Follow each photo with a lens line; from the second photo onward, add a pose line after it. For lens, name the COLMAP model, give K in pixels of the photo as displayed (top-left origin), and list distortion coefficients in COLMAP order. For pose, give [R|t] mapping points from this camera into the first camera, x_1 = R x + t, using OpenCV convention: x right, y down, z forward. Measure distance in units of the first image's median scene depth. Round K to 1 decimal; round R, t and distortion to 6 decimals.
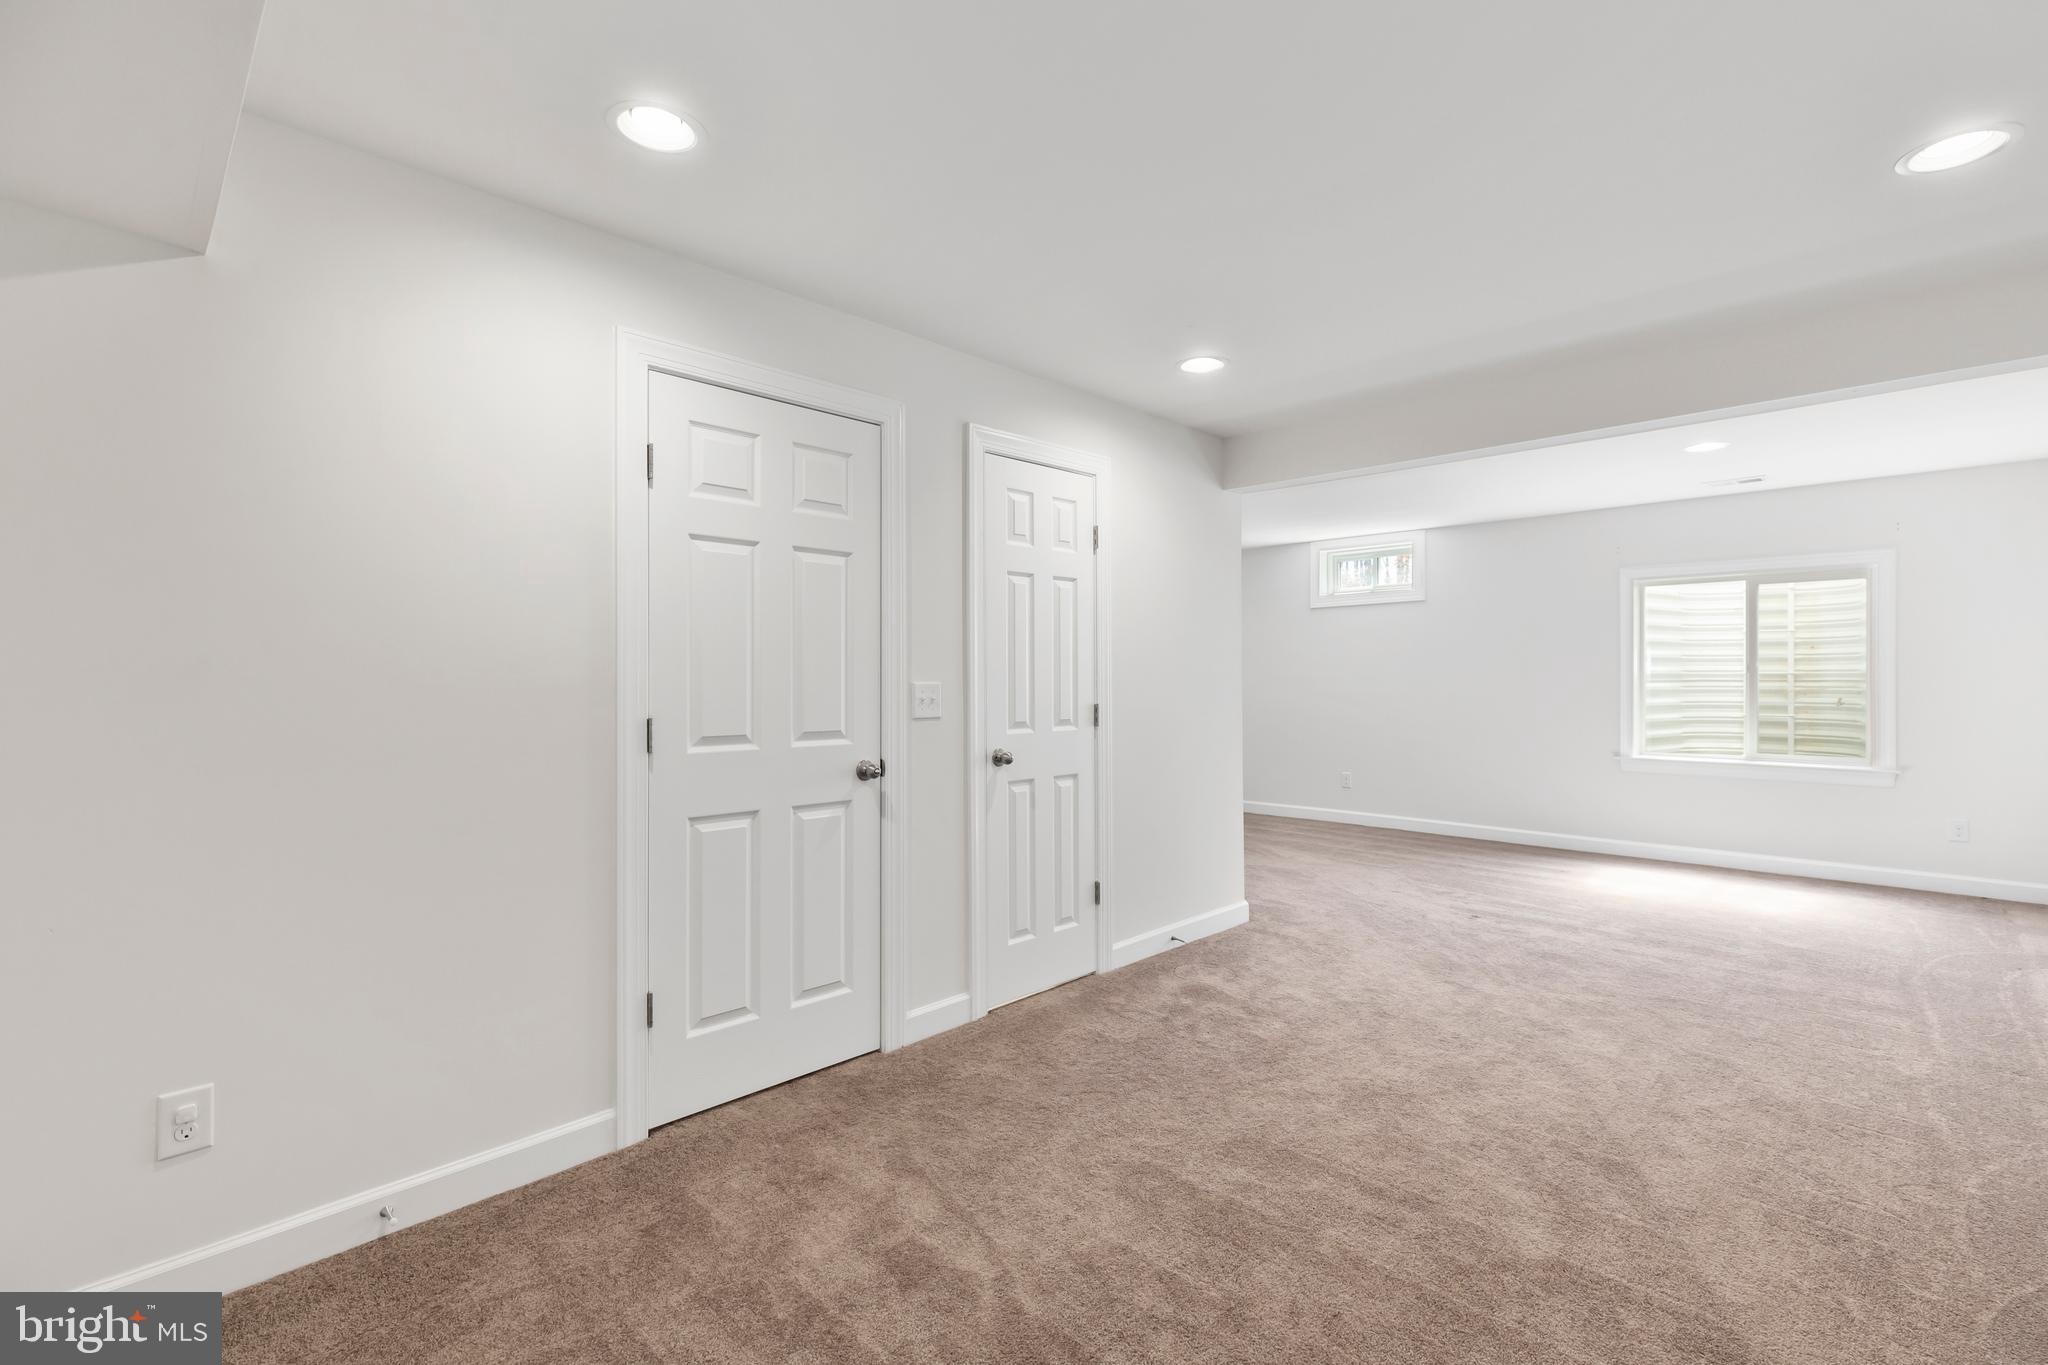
lens RADIAL K [[921.7, 0, 1024.0], [0, 921.7, 682.5], [0, 0, 1]] dist [0.010952, 0.000238]
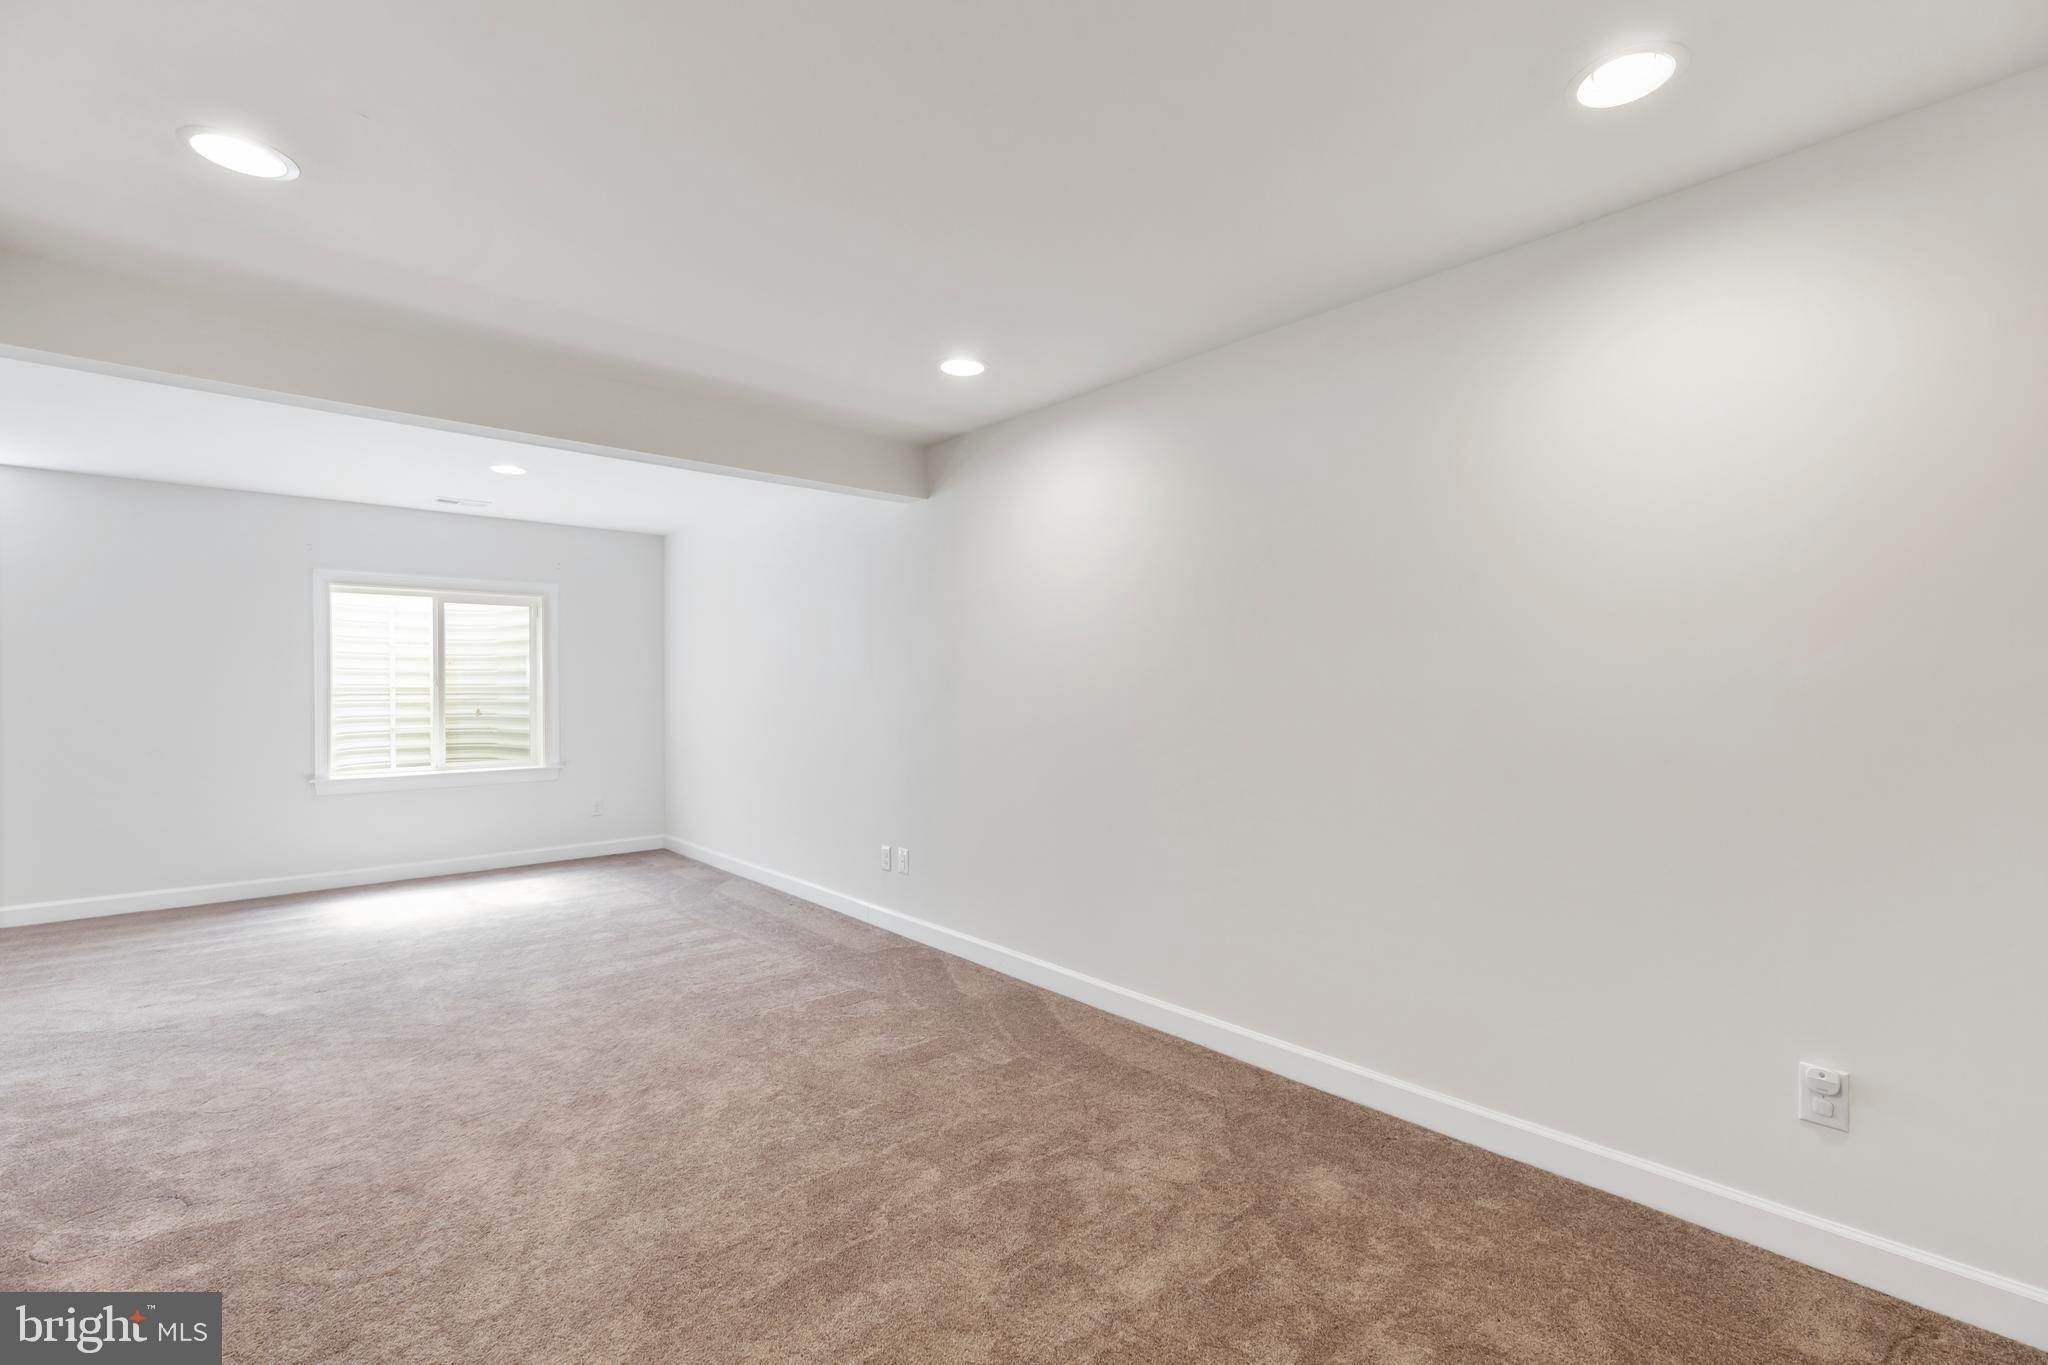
lens RADIAL K [[921.7, 0, 1024.0], [0, 921.7, 682.5], [0, 0, 1]] dist [0.010952, 0.000238]
pose [[0.068299, 0.008057, 0.997632, -0.219333], [0.008481, 0.999927, -0.008656, 0.000096], [-0.997629, 0.009052, 0.068226, 0.281129]]
